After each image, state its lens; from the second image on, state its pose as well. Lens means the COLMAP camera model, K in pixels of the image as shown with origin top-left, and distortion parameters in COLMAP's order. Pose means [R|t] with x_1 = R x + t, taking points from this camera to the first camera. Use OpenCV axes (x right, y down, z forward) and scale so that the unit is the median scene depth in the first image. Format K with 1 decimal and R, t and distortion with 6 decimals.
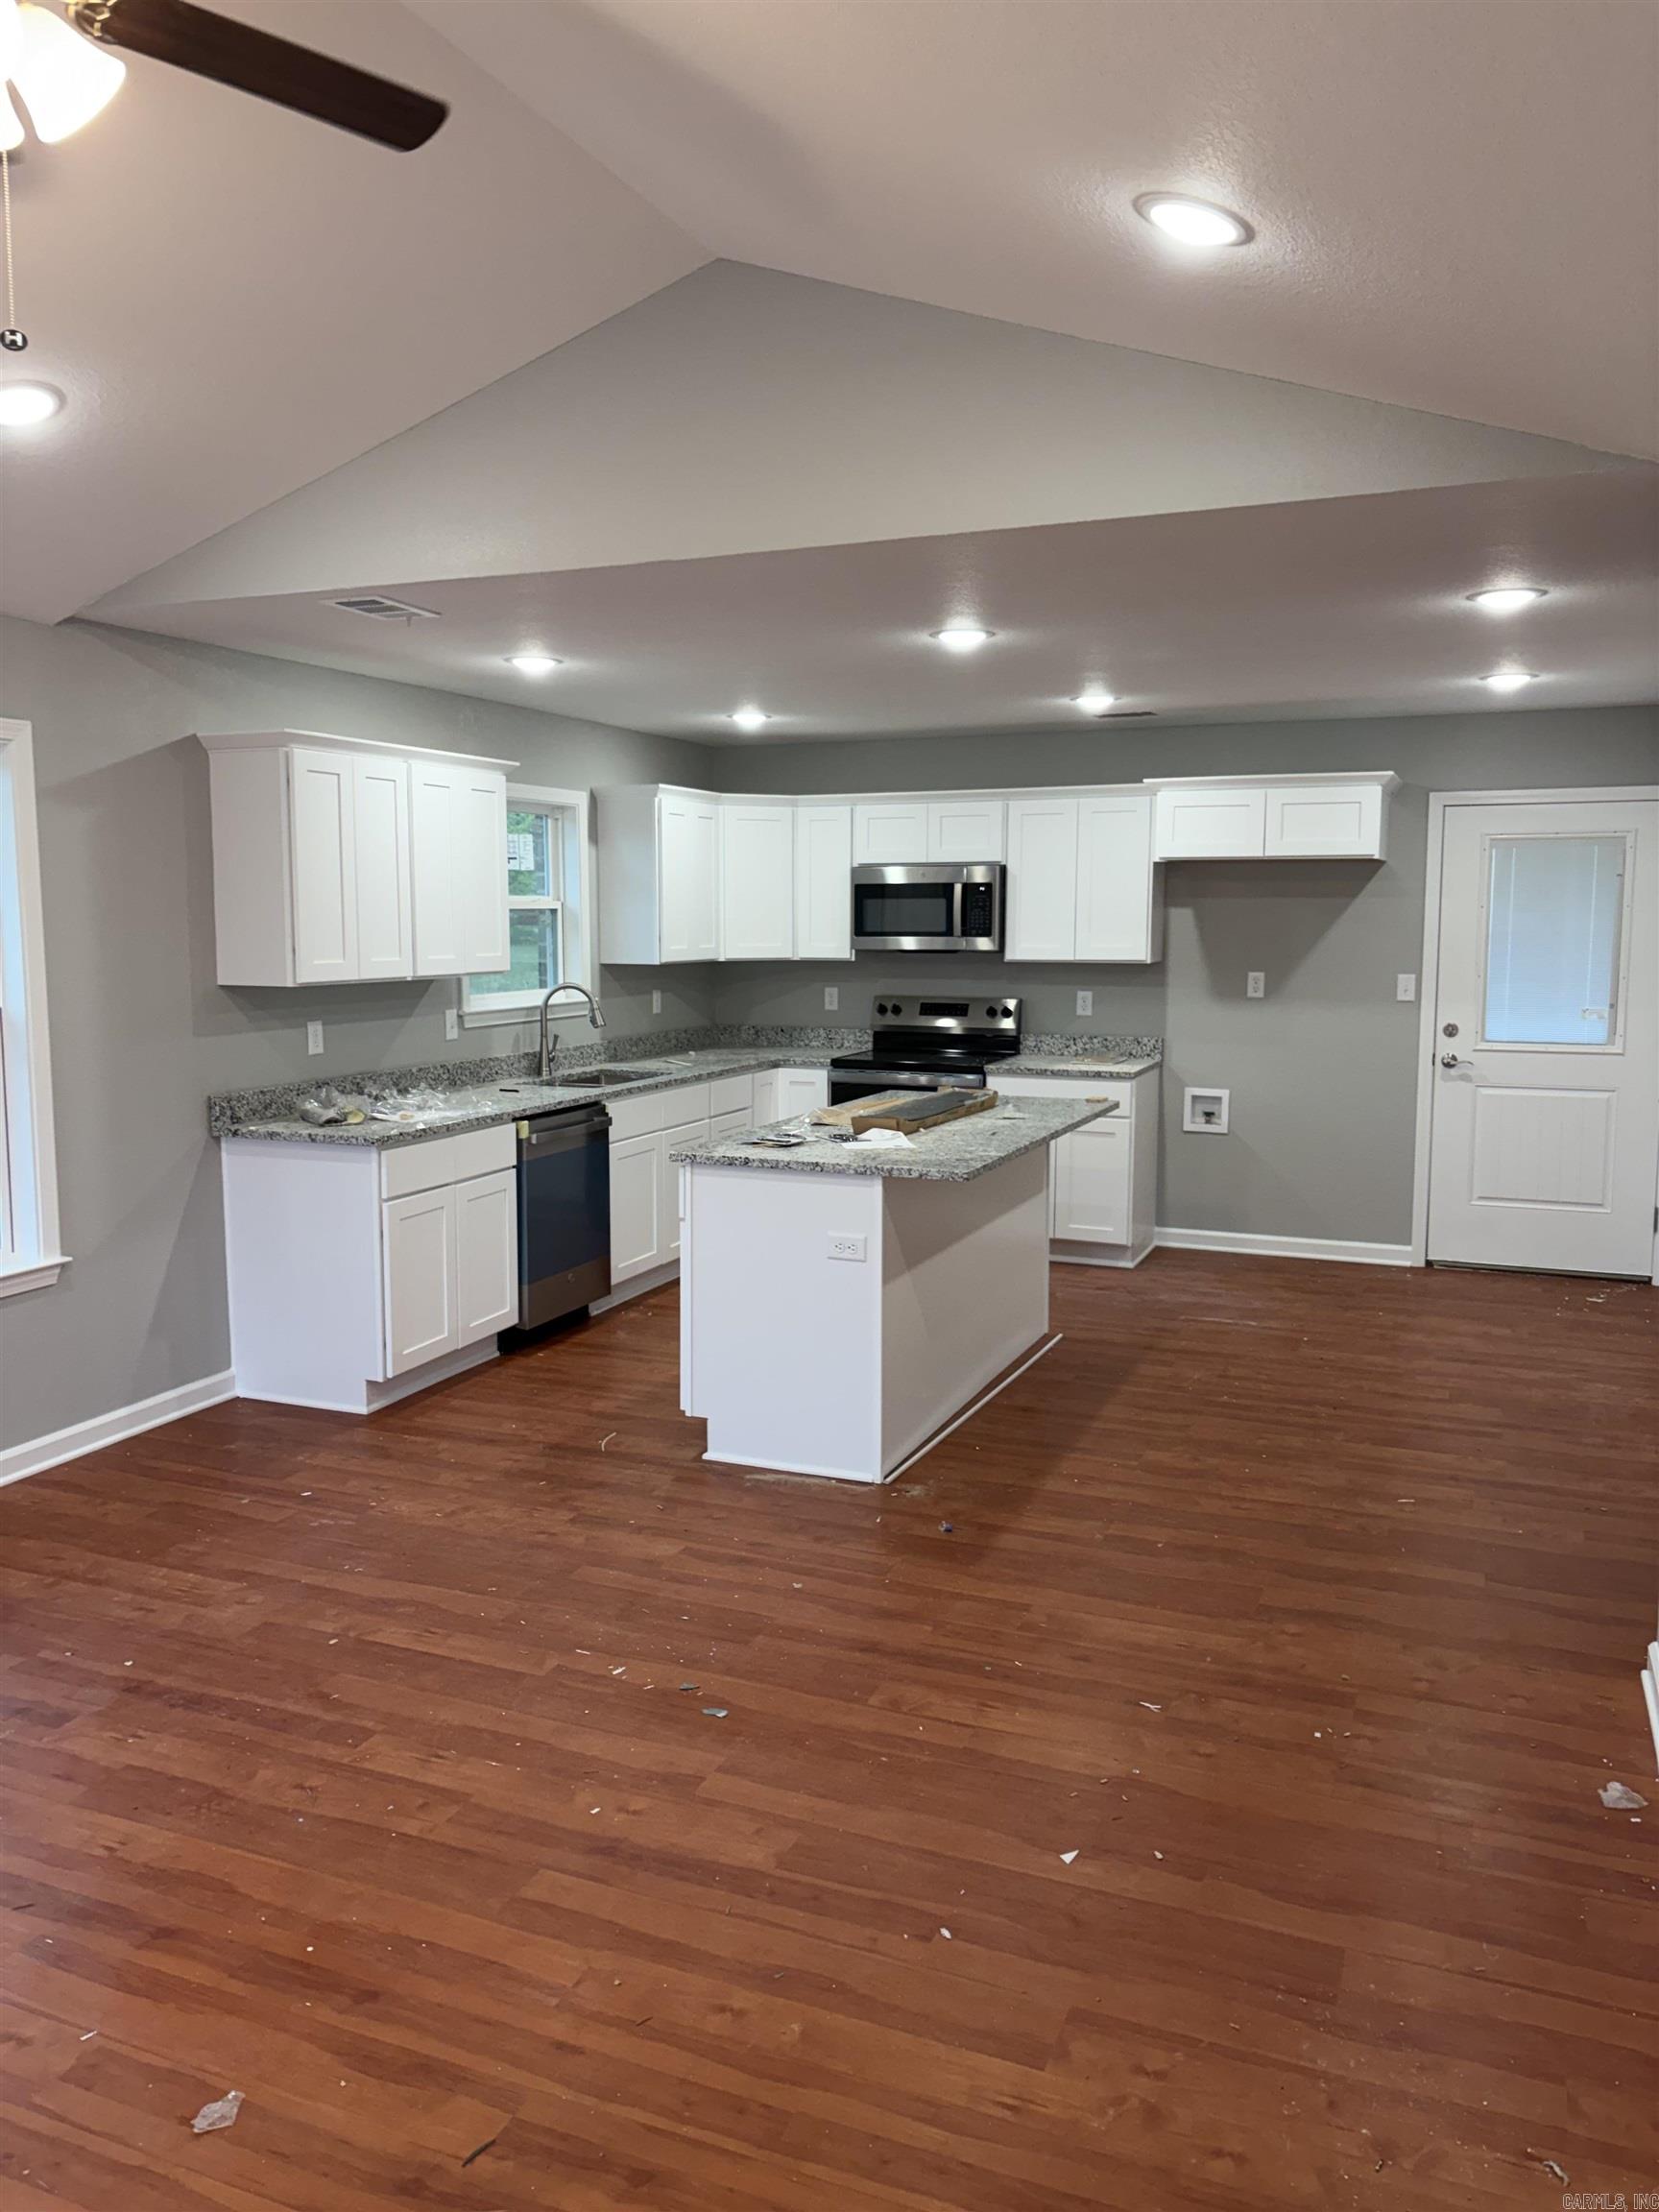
lens RADIAL K [[1677.3, 0, 812.5], [0, 1677.3, 1099.5], [0, 0, 1]] dist [0.061878, -0.067248]
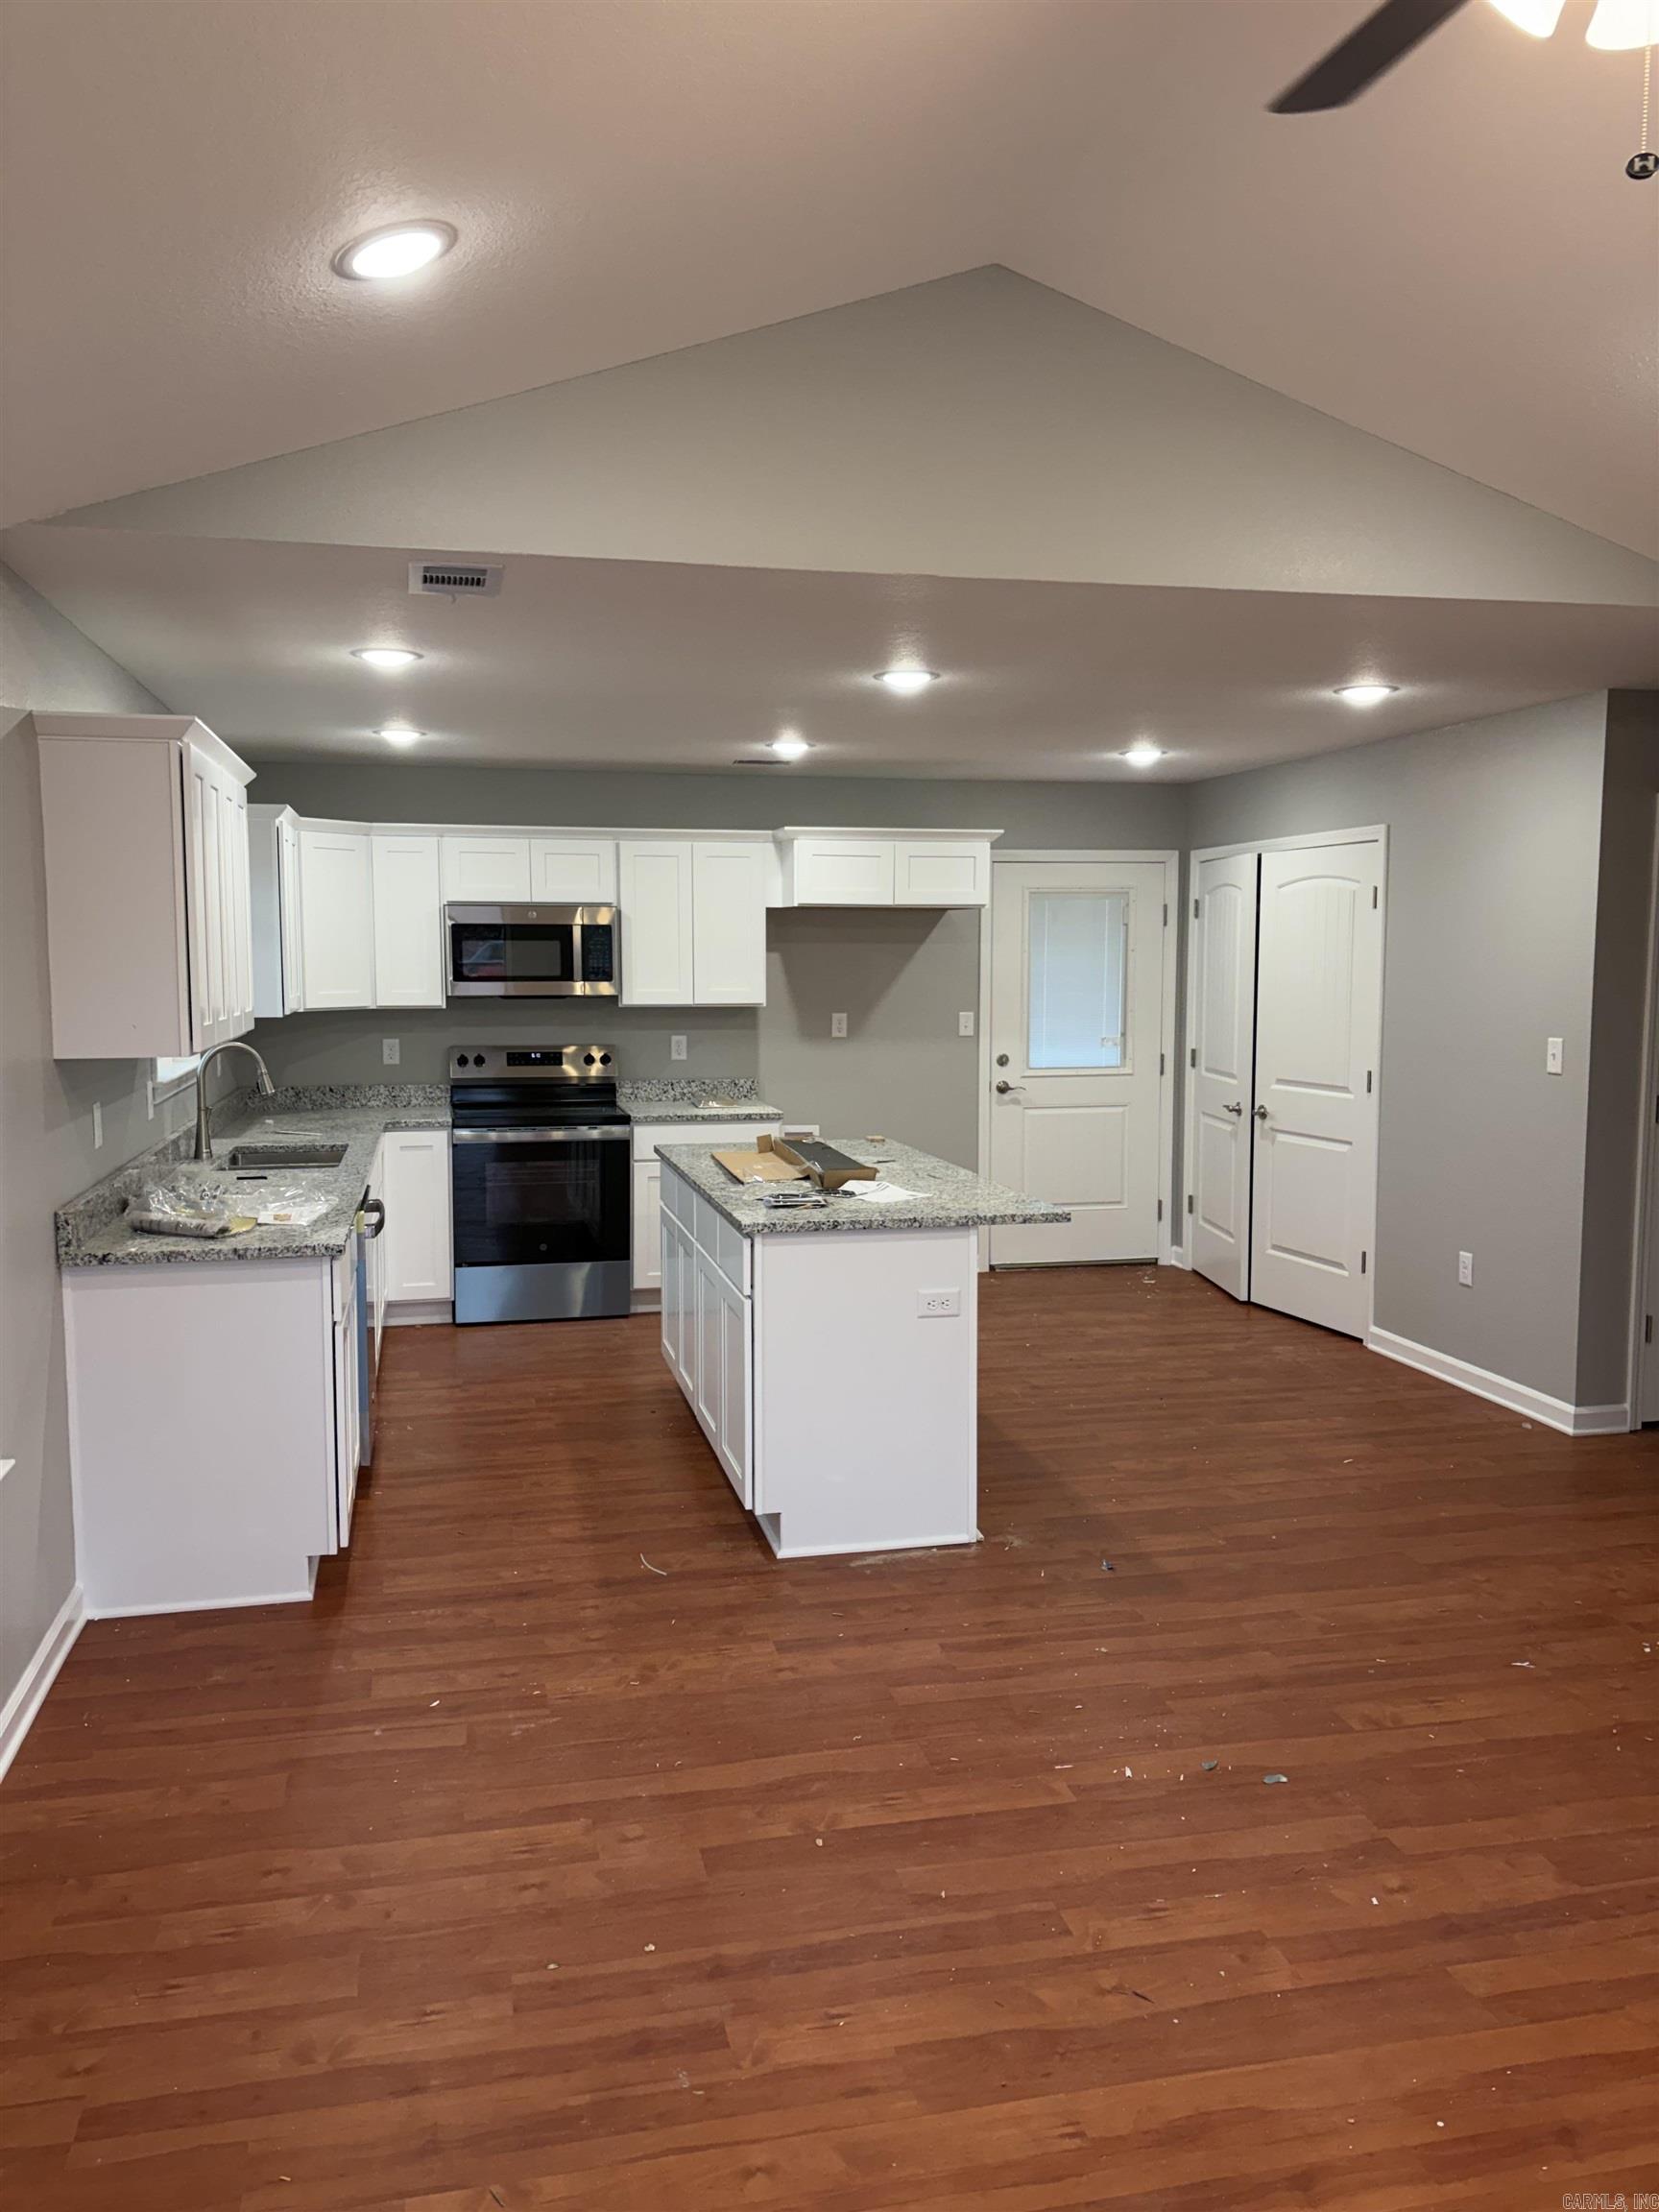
lens RADIAL K [[1677.3, 0, 807.6], [0, 1677.3, 1107.8], [0, 0, 1]] dist [0.061878, -0.067248]
pose [[0.810194, -0.055182, 0.583559, -0.565564], [0.066405, 0.997790, 0.002158, -0.029587], [-0.582389, 0.037003, 0.812068, 0.241691]]
